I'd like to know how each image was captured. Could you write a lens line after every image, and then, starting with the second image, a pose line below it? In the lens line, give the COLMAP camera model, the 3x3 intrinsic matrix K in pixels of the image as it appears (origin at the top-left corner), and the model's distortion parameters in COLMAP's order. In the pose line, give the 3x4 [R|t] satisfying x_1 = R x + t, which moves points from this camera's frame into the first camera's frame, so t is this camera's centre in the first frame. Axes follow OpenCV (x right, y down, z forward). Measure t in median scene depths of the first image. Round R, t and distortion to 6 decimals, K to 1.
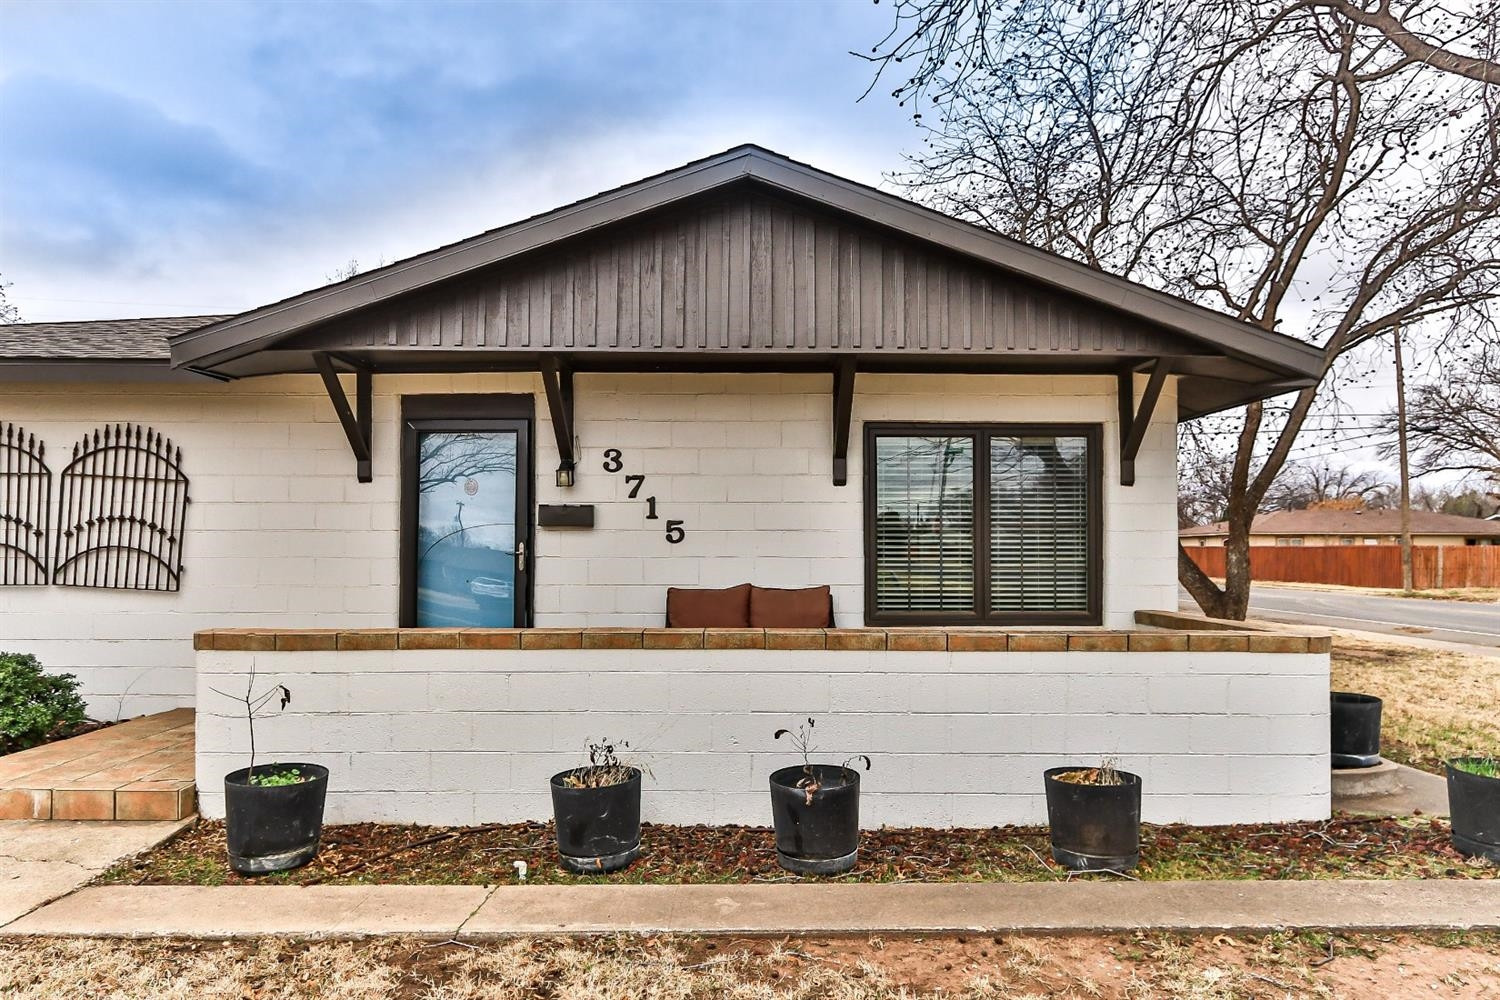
lens RADIAL K [[725.3, 0, 755.2], [0, 725.3, 526.4], [0, 0, 1]] dist [-0.000561, -0.000322]
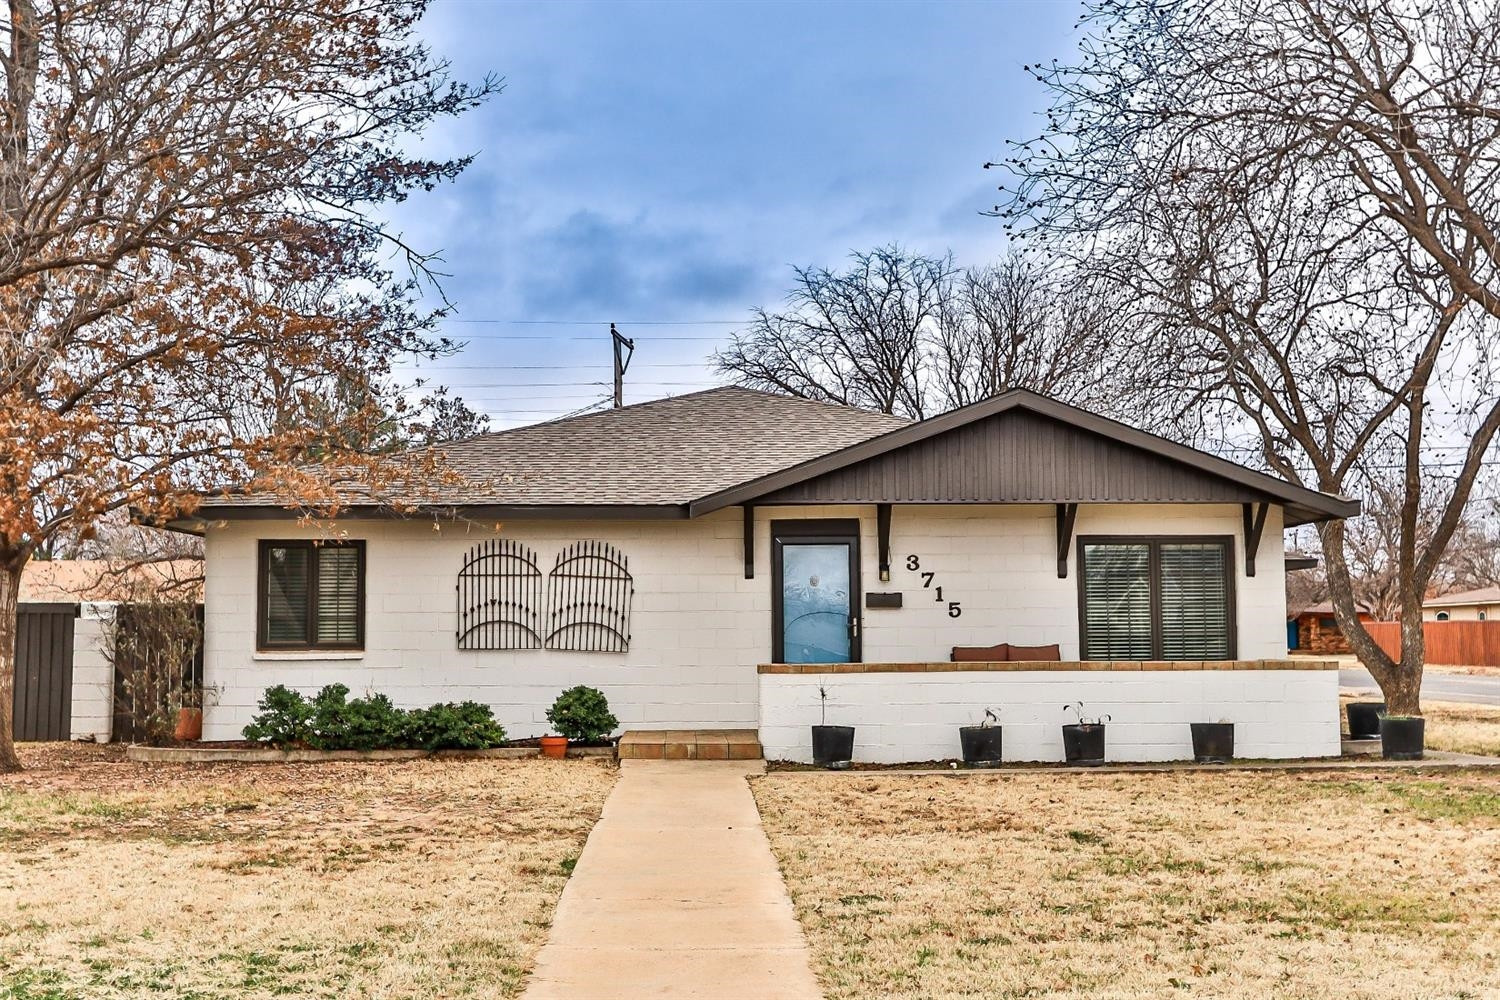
lens RADIAL K [[1488.4, 0, 750.0], [0, 1488.4, 500.0], [0, 0, 1]] dist [-0.011895, 0.001728]
pose [[0.999074, -0.005449, 0.042672, -0.669864], [0.008010, 0.998162, -0.060067, -0.038274], [-0.042266, 0.060353, 0.997282, -2.087333]]
